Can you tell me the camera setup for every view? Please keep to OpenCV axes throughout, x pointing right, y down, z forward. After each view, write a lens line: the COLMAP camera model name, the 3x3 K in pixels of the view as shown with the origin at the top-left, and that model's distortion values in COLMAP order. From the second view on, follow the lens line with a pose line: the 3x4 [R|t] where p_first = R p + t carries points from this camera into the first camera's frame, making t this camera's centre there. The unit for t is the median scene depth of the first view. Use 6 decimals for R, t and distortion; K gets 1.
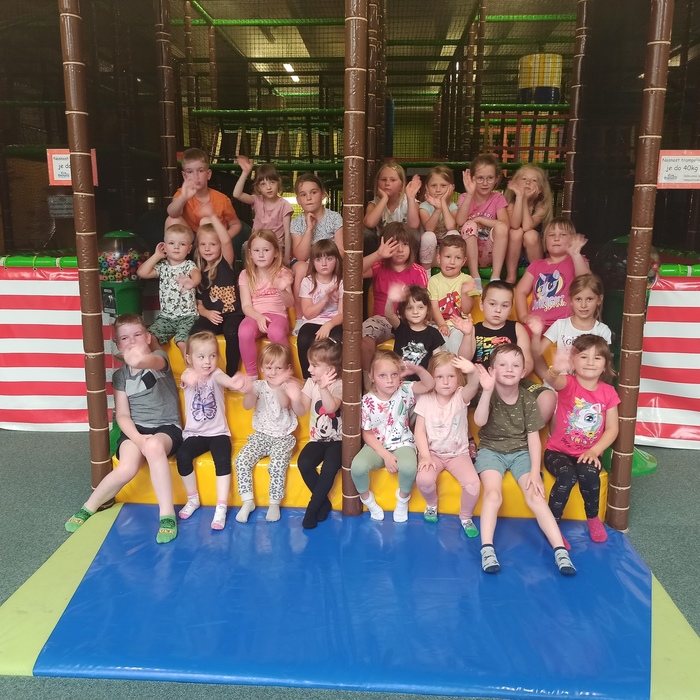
lens RADIAL K [[684.2, 0, 350.1], [0, 684.2, 346.1], [0, 0, 1]] dist [0.063352, 0.000000]
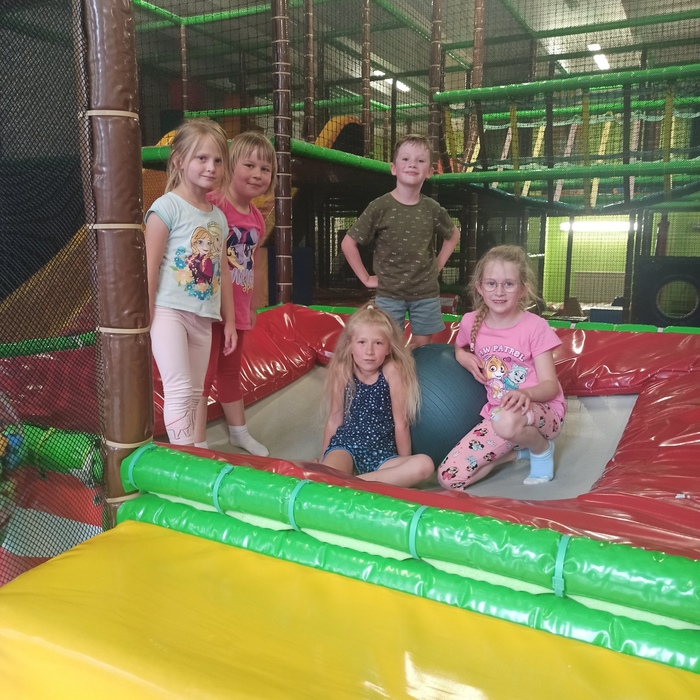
lens RADIAL K [[684.2, 0, 349.7], [0, 684.2, 349.7], [0, 0, 1]] dist [0.063352, 0.000000]
pose [[0.918994, 0.058640, -0.389886, -0.064461], [-0.075090, 0.996809, -0.027072, -0.141875], [0.387054, 0.054156, 0.920465, 0.715234]]
